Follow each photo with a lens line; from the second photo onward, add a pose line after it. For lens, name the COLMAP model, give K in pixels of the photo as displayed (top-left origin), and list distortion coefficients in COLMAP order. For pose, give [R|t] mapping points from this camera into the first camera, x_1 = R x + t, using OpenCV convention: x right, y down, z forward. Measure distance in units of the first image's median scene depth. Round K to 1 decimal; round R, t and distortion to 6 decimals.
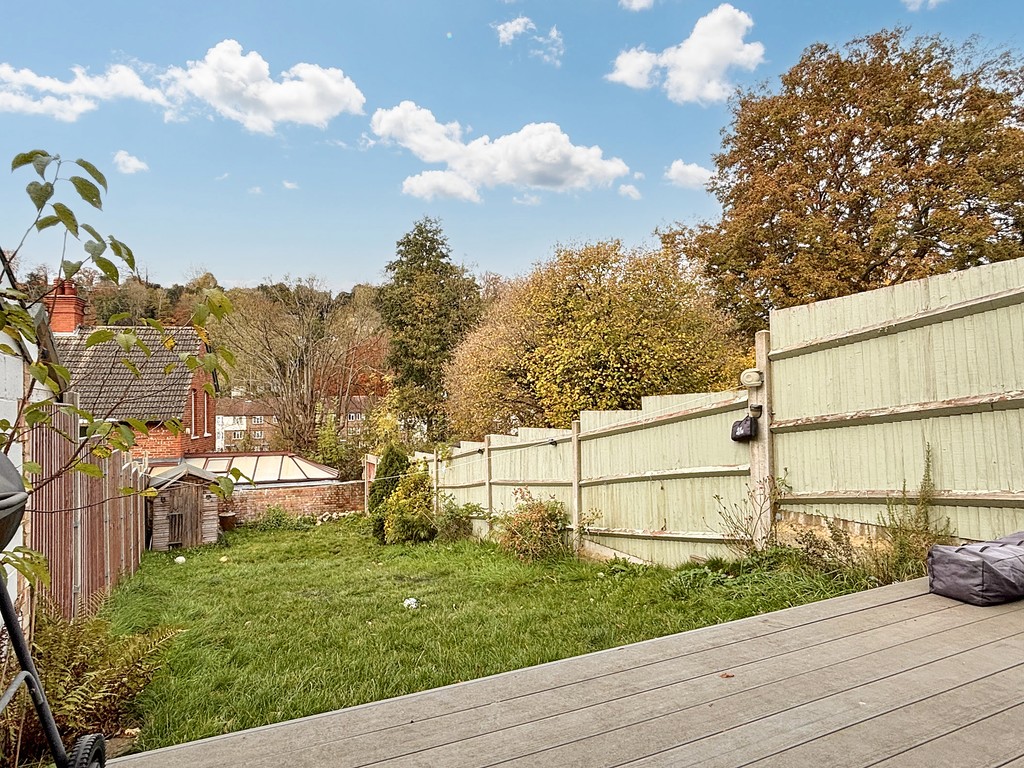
lens RADIAL K [[599.6, 0, 512.0], [0, 599.6, 384.0], [0, 0, 1]] dist [0.003407, 0.000409]
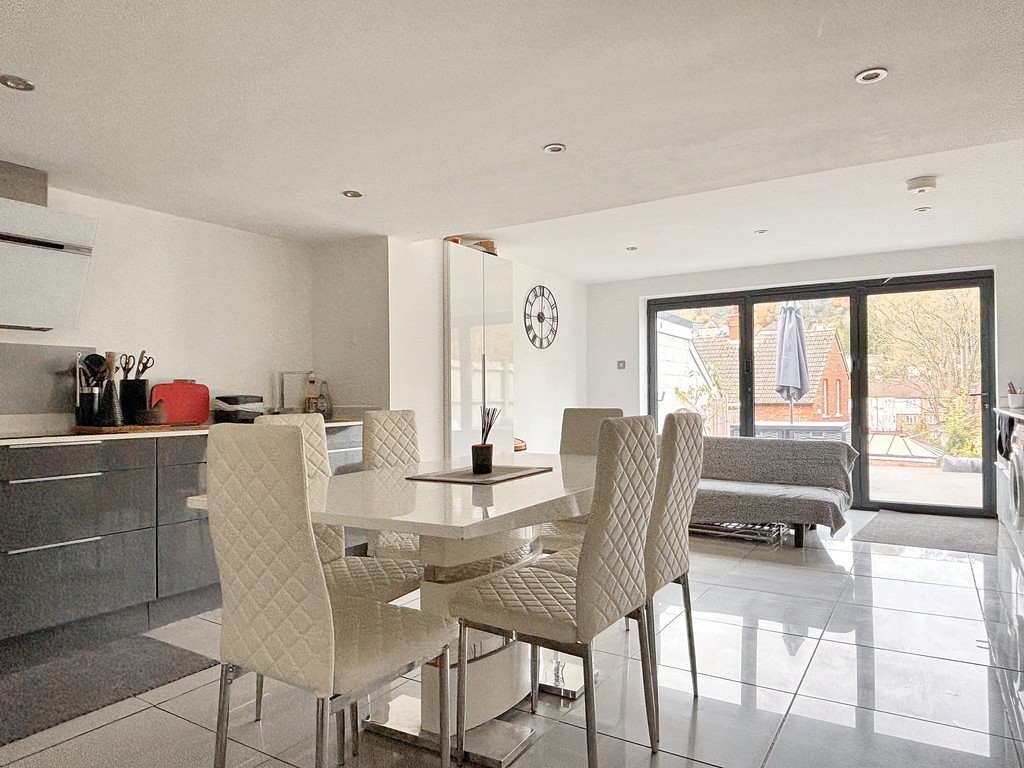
lens RADIAL K [[670.4, 0, 512.0], [0, 670.4, 384.0], [0, 0, 1]] dist [0.028157, -0.037924]
pose [[0.551157, 0.003651, -0.834394, 0.334177], [0.025685, 0.999442, 0.021339, -0.031998], [0.834006, -0.033193, 0.550756, -0.389888]]
